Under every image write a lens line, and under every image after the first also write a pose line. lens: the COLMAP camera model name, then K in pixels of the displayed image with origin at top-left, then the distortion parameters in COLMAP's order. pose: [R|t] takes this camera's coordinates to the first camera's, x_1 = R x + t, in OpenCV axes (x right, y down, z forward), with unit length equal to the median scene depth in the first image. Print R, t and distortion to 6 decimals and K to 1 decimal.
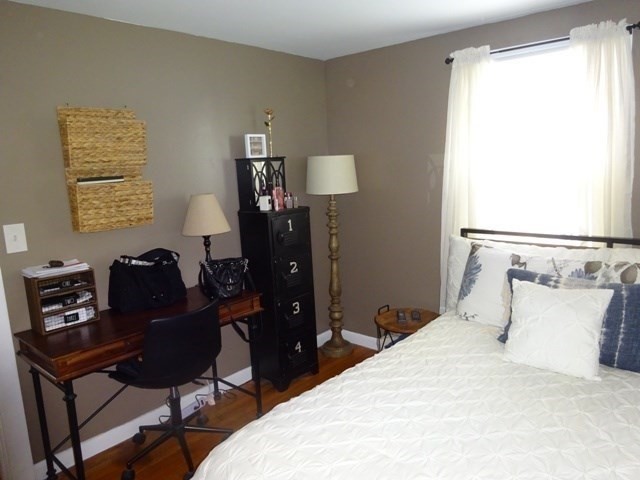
lens RADIAL K [[470.1, 0, 320.3], [0, 470.1, 238.4], [0, 0, 1]] dist [-0.008926, 0.004670]
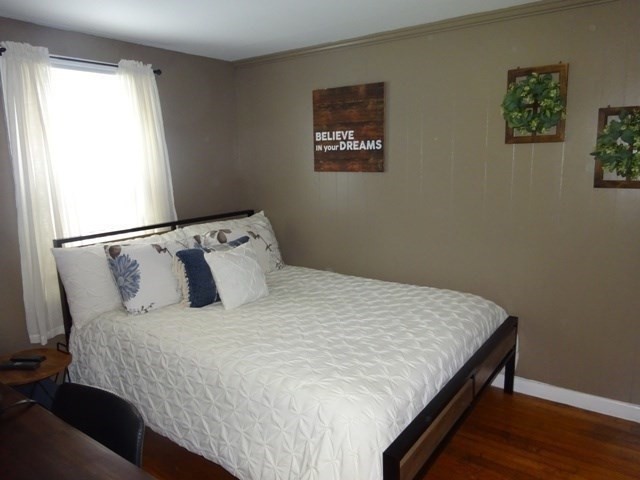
lens RADIAL K [[470.1, 0, 319.9], [0, 470.1, 239.7], [0, 0, 1]] dist [-0.008926, 0.004670]
pose [[-0.086694, -0.135547, 0.986971, -0.757475], [0.186200, 0.971038, 0.149714, -0.073542], [-0.978680, 0.196753, -0.058944, 0.634081]]
